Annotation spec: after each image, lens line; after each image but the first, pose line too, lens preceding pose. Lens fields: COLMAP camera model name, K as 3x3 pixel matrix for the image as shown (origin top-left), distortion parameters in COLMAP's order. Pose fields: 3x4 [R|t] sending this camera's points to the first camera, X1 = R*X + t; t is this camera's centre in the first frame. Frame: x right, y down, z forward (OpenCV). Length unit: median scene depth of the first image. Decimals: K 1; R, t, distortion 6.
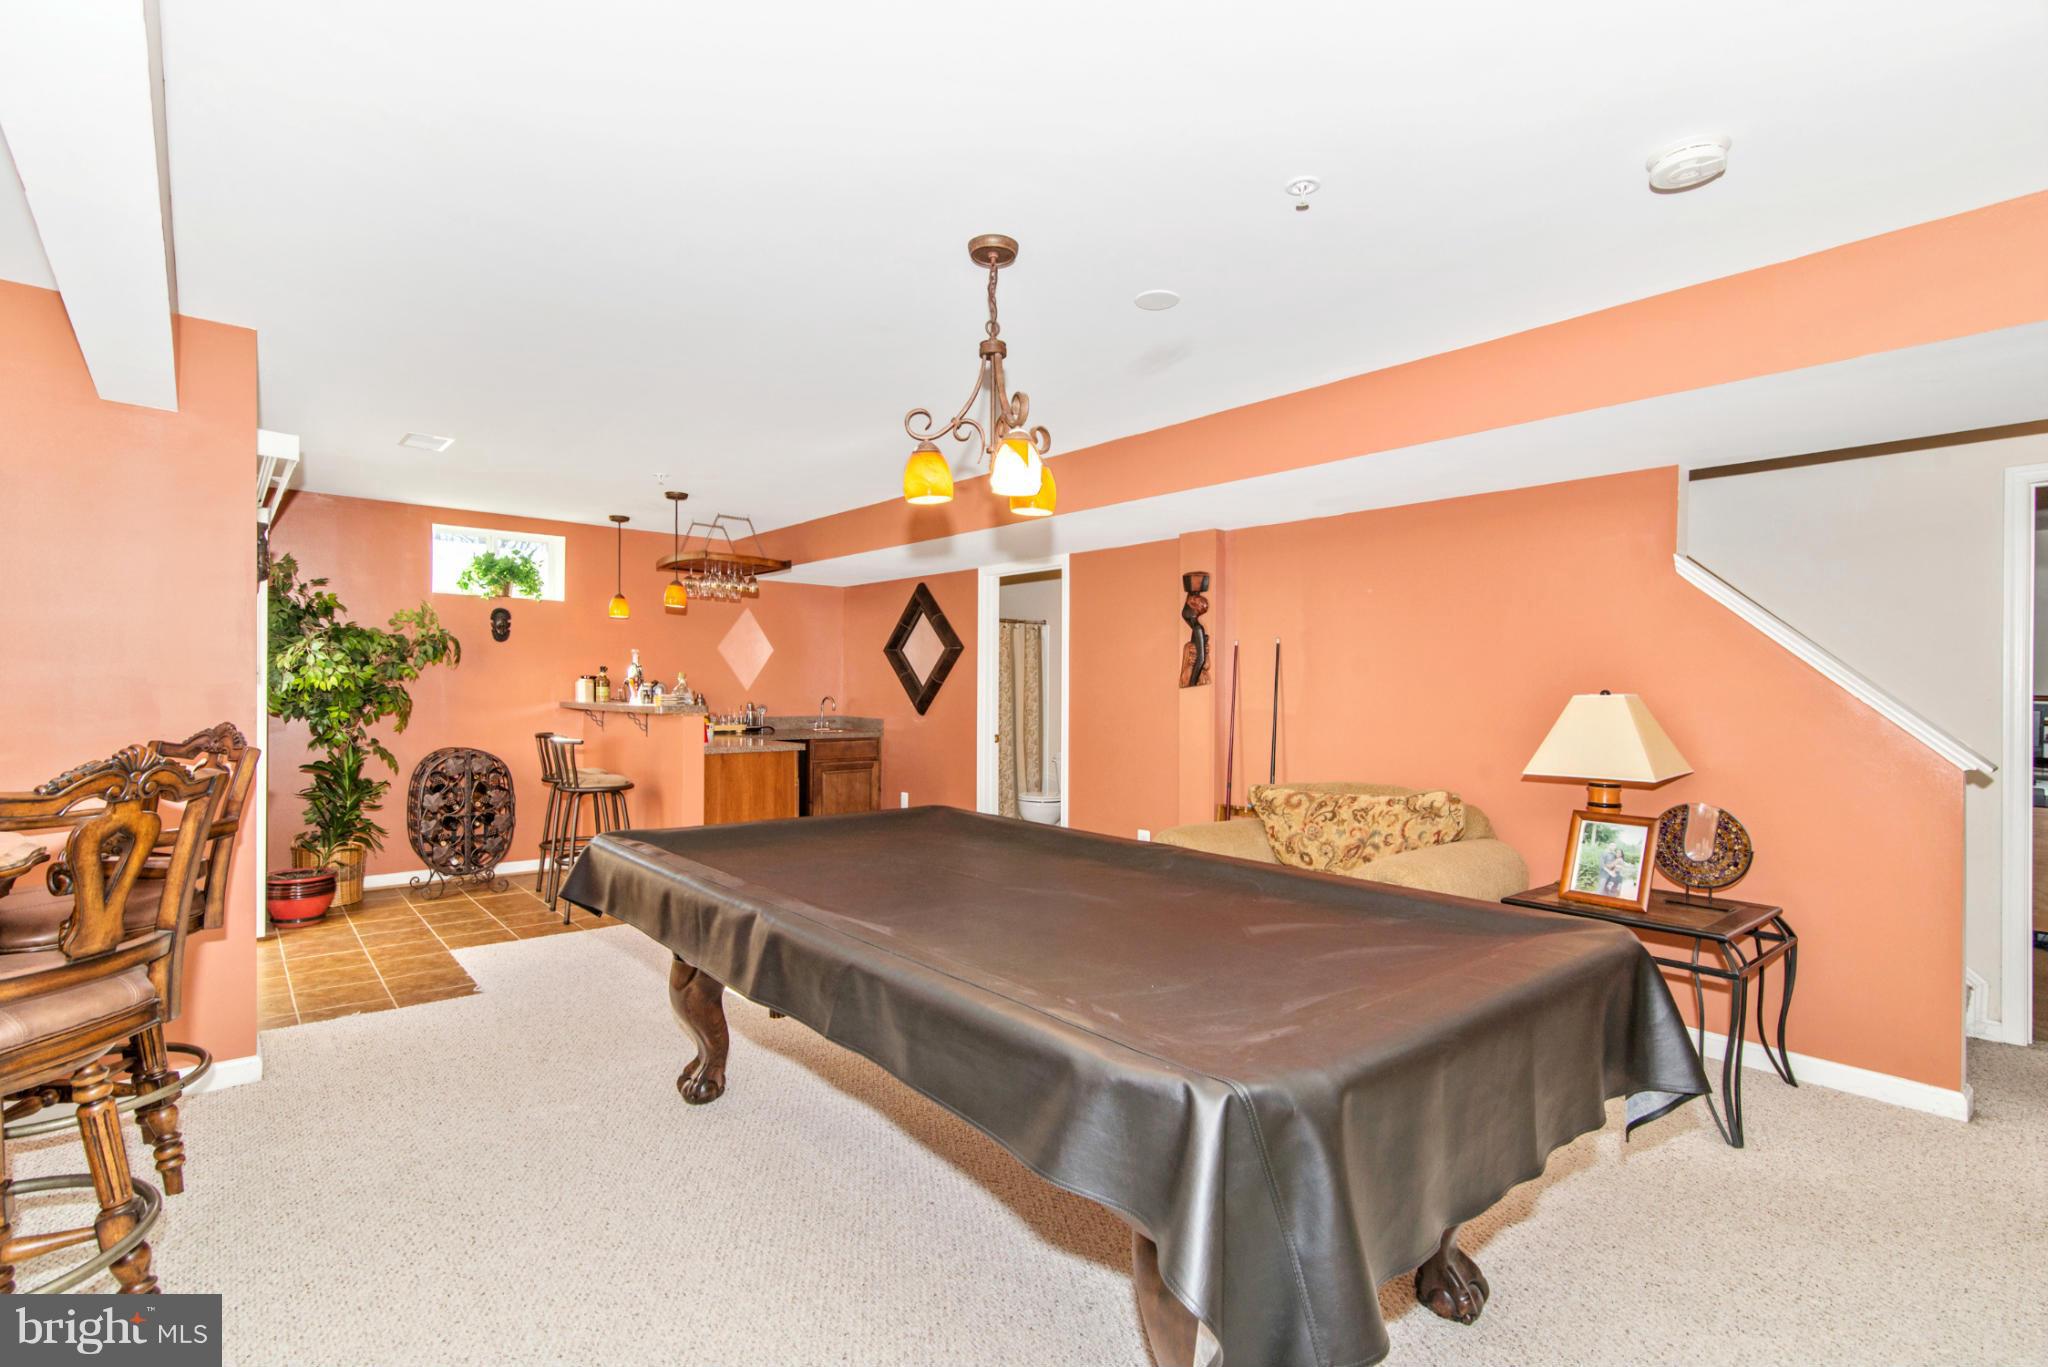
lens RADIAL K [[948.1, 0, 1020.6], [0, 948.1, 689.2], [0, 0, 1]] dist [0.010096, -0.001521]
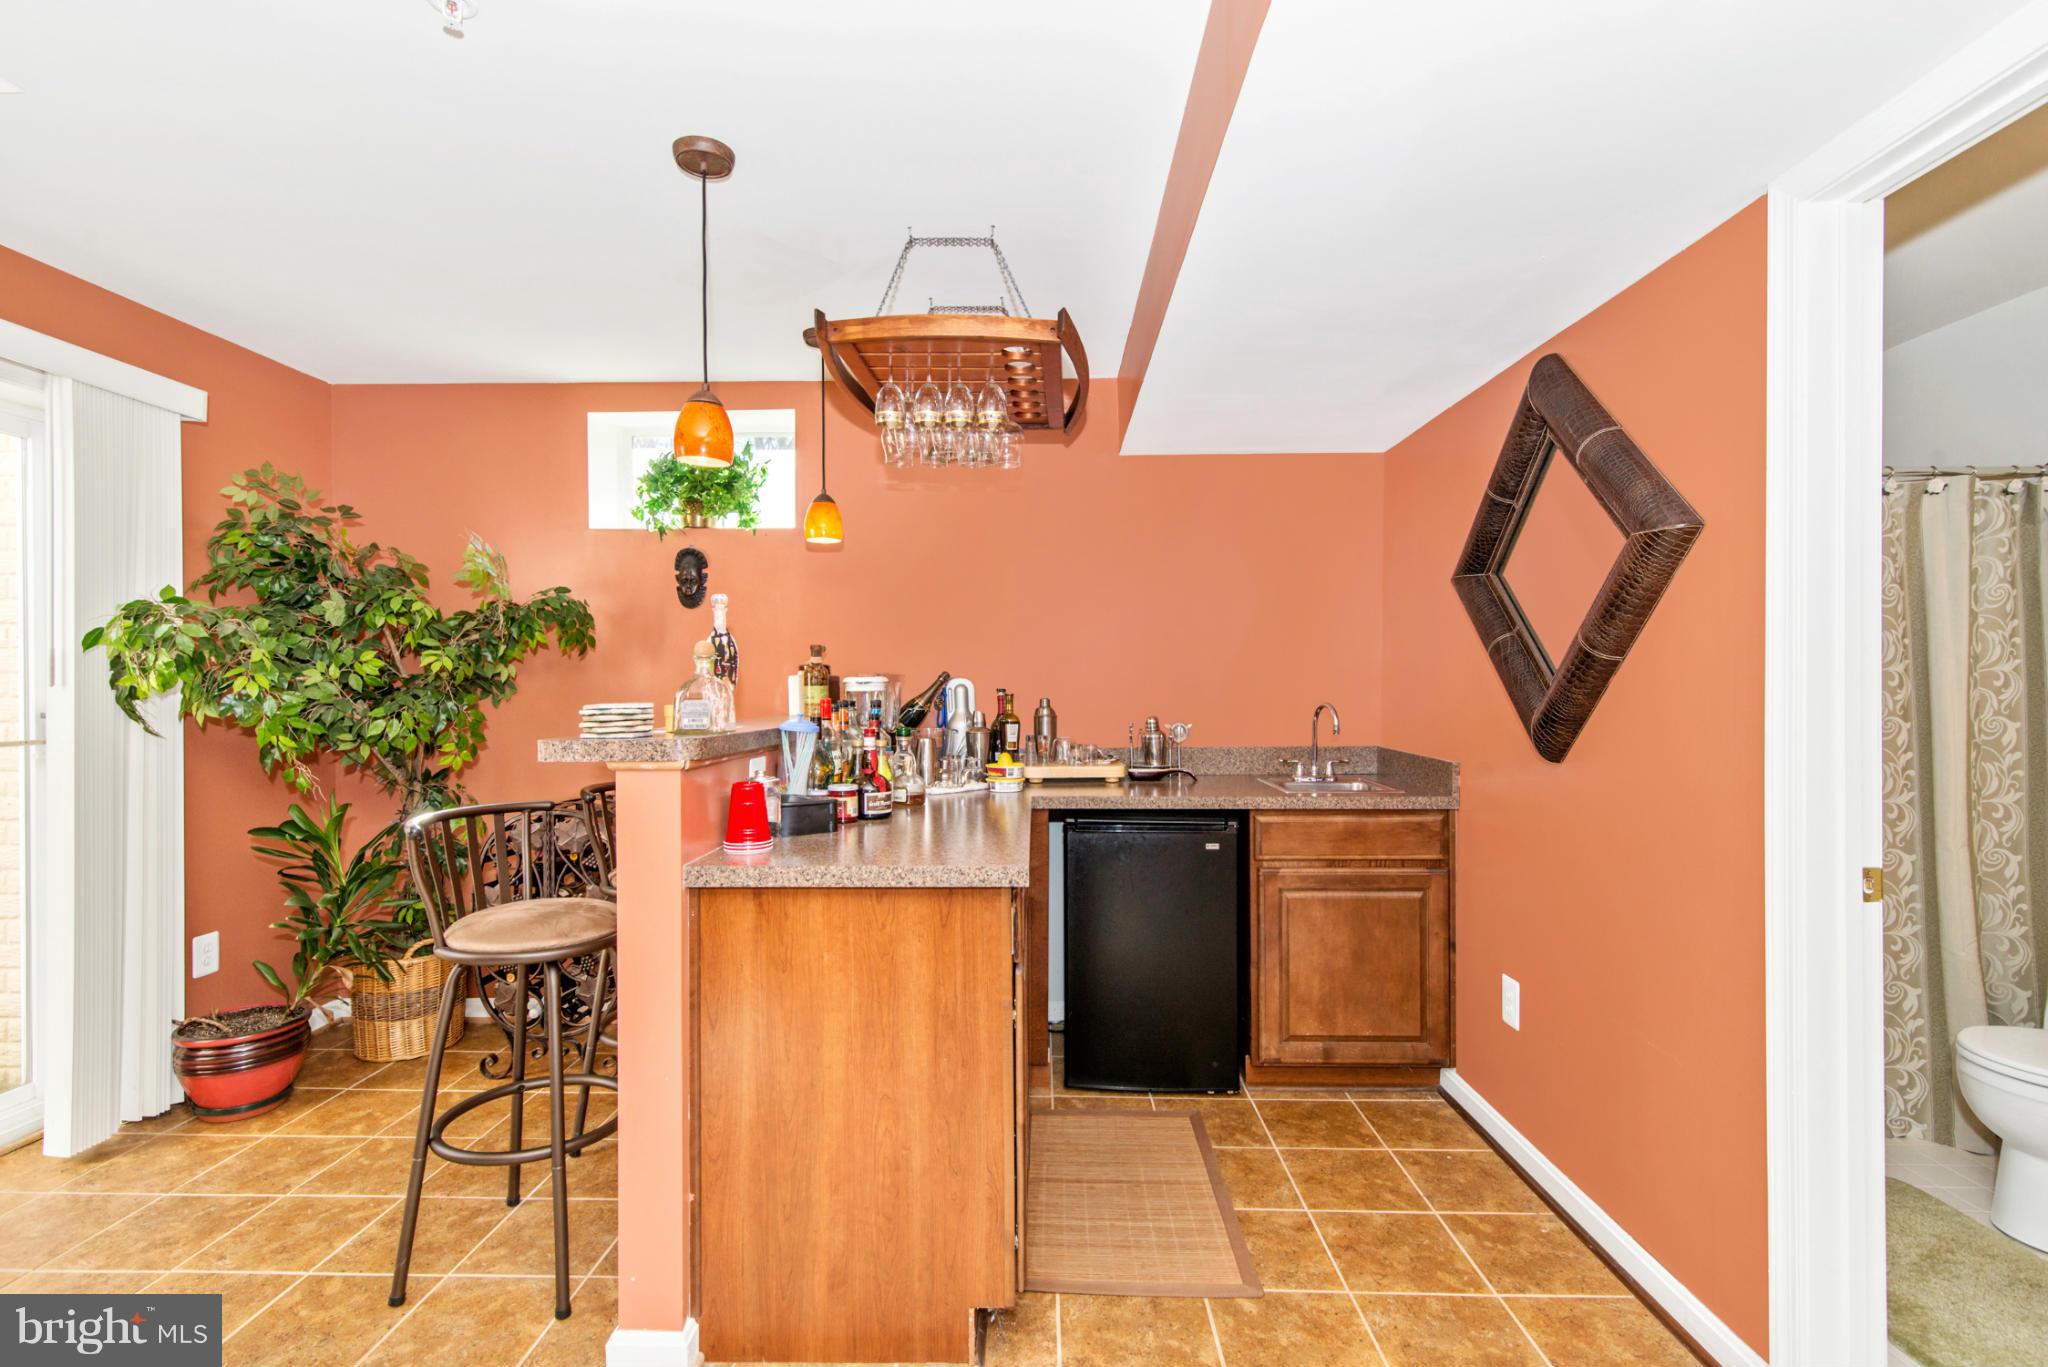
lens RADIAL K [[948.1, 0, 1018.6], [0, 948.1, 689.2], [0, 0, 1]] dist [0.010096, -0.001521]
pose [[0.743696, -0.008588, -0.668463, -0.022529], [0.009977, 0.999949, -0.001746, 0.001157], [0.668444, -0.005371, 0.743743, 0.635980]]
